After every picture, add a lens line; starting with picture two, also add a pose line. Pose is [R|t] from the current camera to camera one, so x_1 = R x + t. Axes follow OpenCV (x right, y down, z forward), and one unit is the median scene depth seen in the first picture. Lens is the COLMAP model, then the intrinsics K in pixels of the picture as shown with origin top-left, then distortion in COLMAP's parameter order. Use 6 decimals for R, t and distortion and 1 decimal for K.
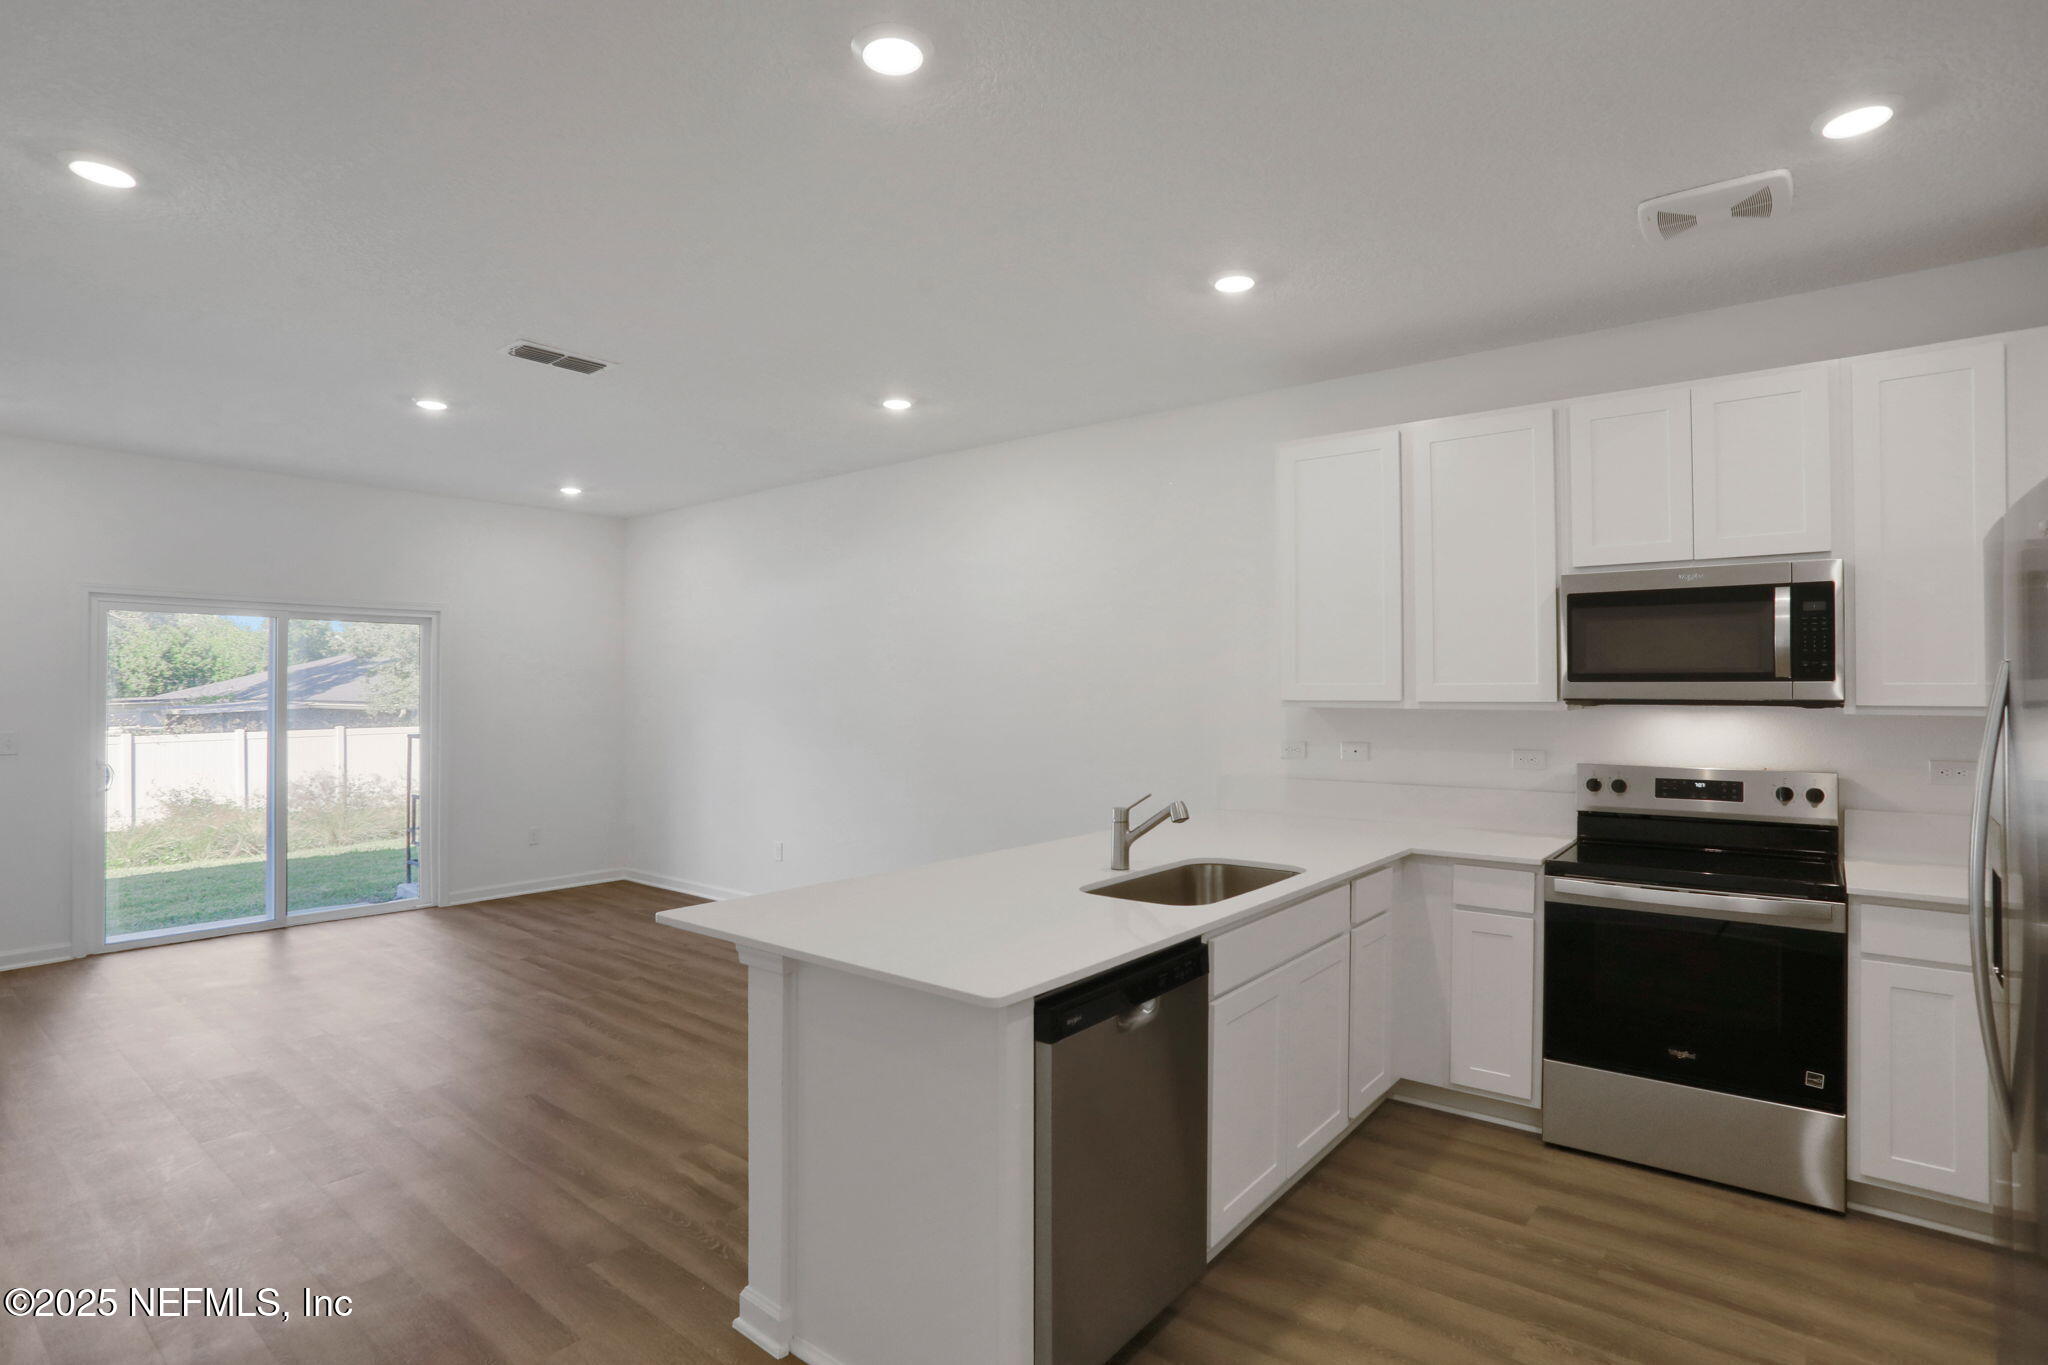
lens RADIAL K [[1053.4, 0, 1033.6], [0, 1053.4, 692.2], [0, 0, 1]] dist [-0.094084, 0.056655]
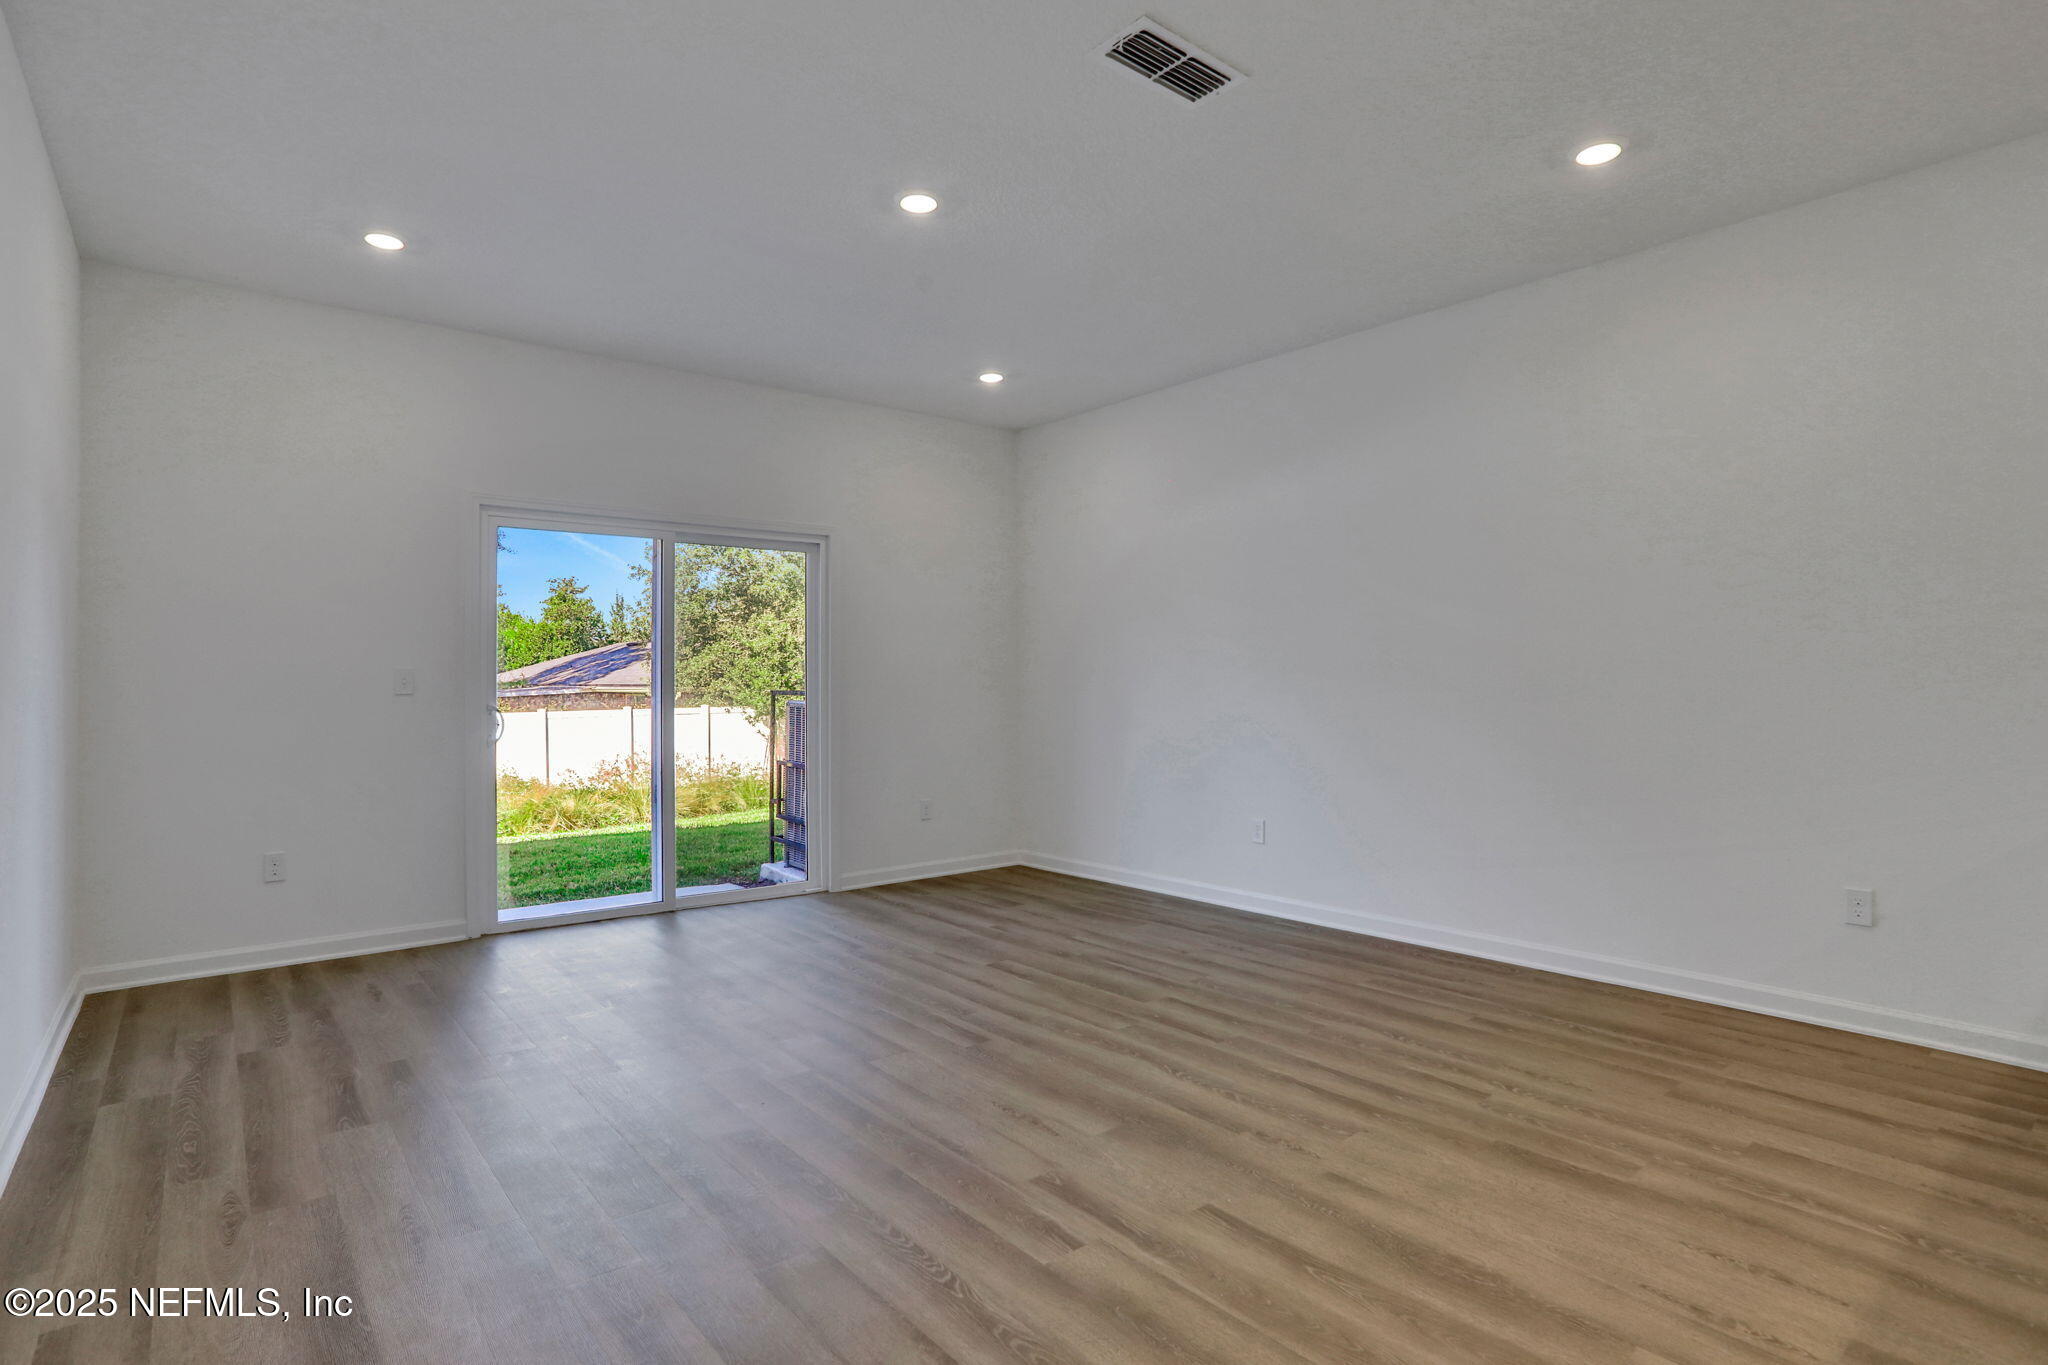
lens RADIAL K [[1053.4, 0, 1033.6], [0, 1053.4, 692.2], [0, 0, 1]] dist [-0.094084, 0.056655]
pose [[0.980785, -0.002059, -0.195082, -0.315686], [0.003192, 0.999980, 0.005495, 0.054749], [0.195066, -0.006012, 0.980772, 0.253532]]
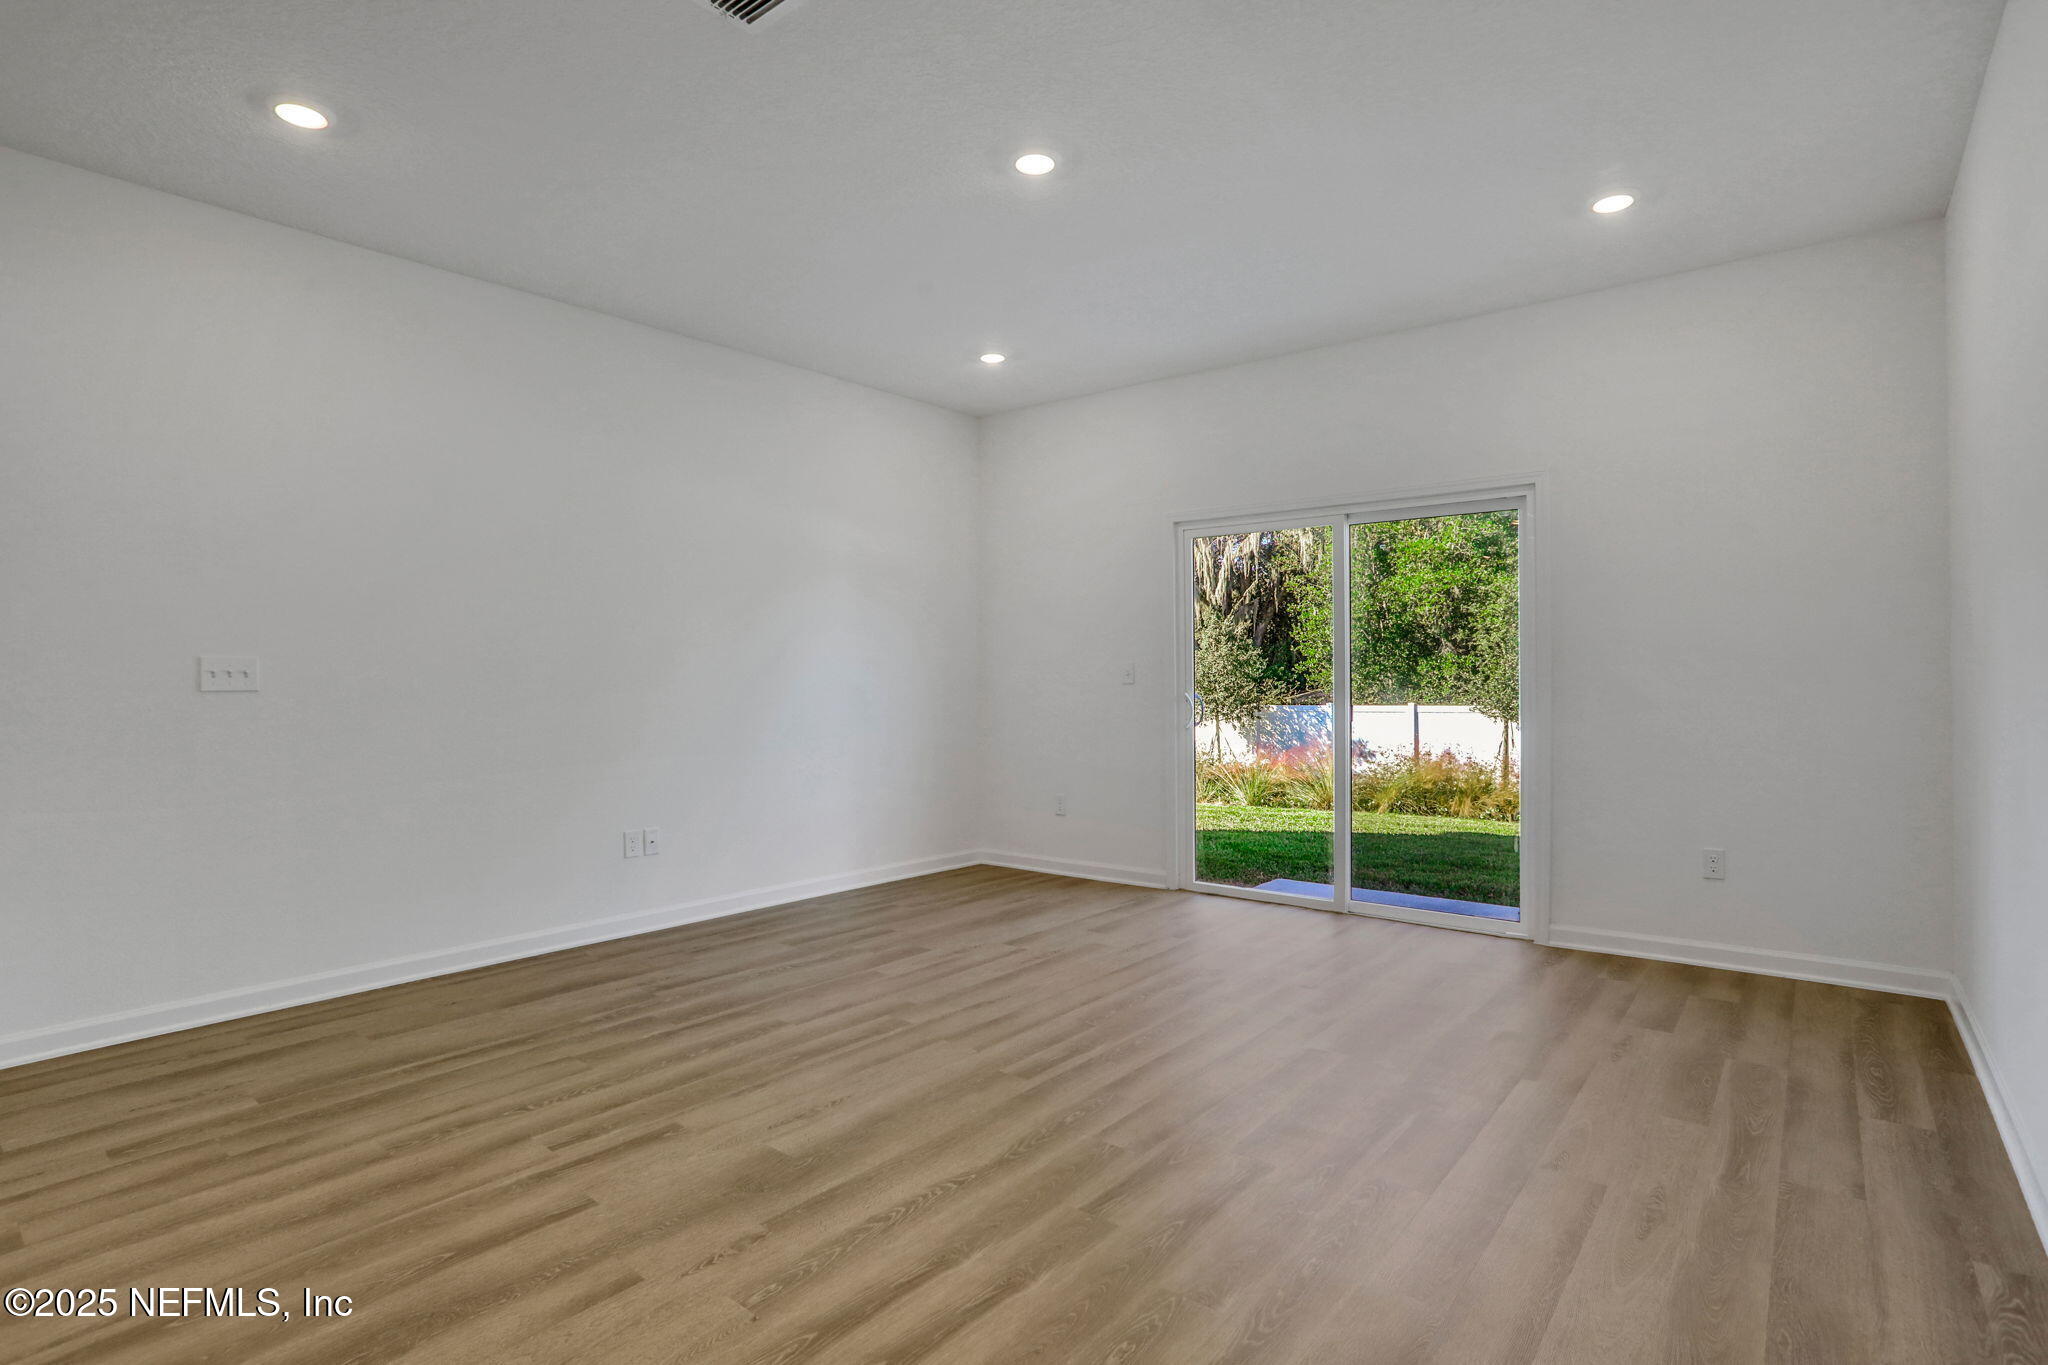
lens RADIAL K [[1022.4, 0, 1008.3], [0, 1022.4, 689.6], [0, 0, 1]] dist [-0.083901, 0.040870]
pose [[-0.022146, 0.012810, -0.999673, 0.067392], [0.003550, 0.999913, 0.012734, 0.050726], [0.999748, -0.003267, -0.022189, 0.850399]]
